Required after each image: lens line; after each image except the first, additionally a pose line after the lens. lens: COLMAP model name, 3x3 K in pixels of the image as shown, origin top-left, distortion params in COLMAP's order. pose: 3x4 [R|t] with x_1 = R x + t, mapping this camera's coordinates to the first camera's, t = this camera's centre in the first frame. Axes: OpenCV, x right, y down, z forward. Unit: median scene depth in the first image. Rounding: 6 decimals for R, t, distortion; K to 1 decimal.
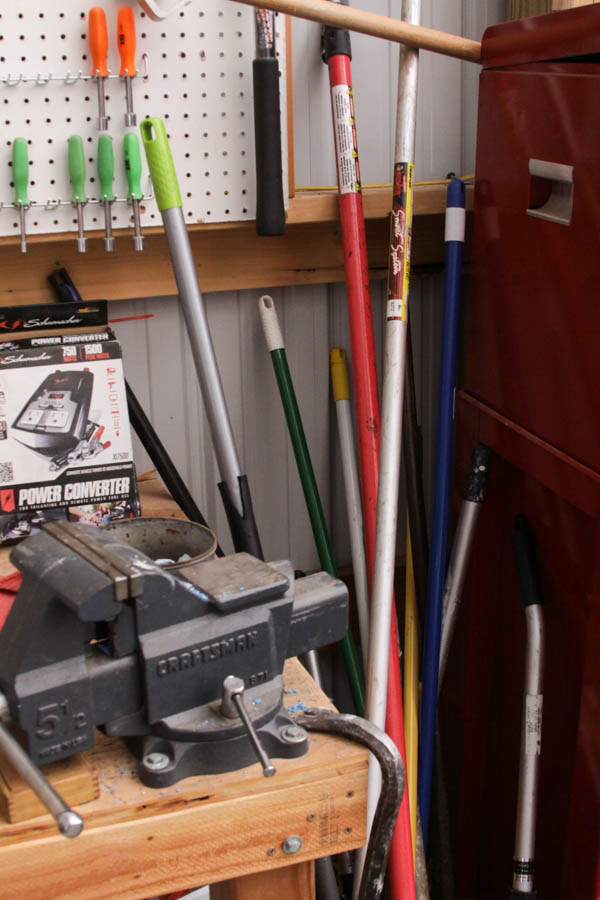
lens RADIAL K [[1149.9, 0, 333.1], [0, 1149.9, 472.4], [0, 0, 1]] dist [-0.138258, 0.000000]
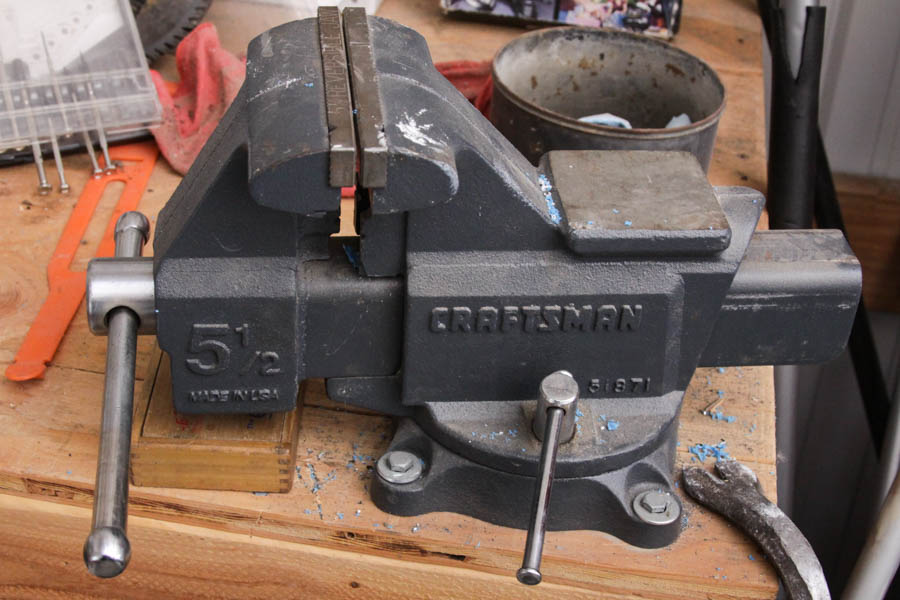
lens RADIAL K [[1499.0, 0, 447.8], [0, 1499.0, 336.3], [0, 0, 1]] dist [-0.059197, 0.000000]
pose [[0.859701, 0.336599, -0.384207, 0.128532], [-0.222785, 0.923945, 0.310954, -0.044722], [0.459653, -0.181732, 0.869306, 0.356618]]
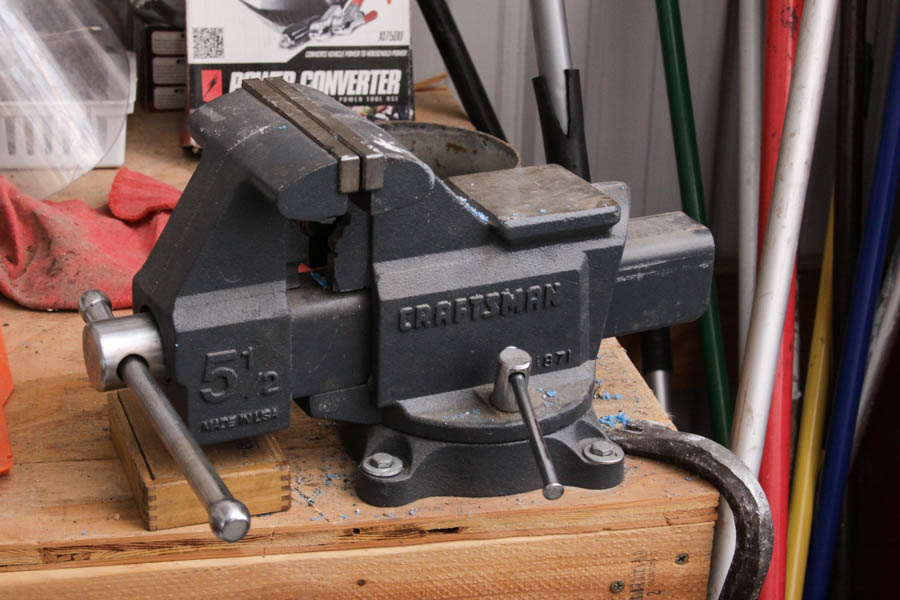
lens RADIAL K [[1745.3, 0, 465.7], [0, 1745.3, 320.0], [0, 0, 1]] dist [-0.022790, 0.000000]
pose [[0.983529, 0.103799, -0.147975, 0.026845], [-0.090842, 0.991625, 0.091804, 0.075938], [0.156264, -0.076850, 0.984721, 0.040682]]
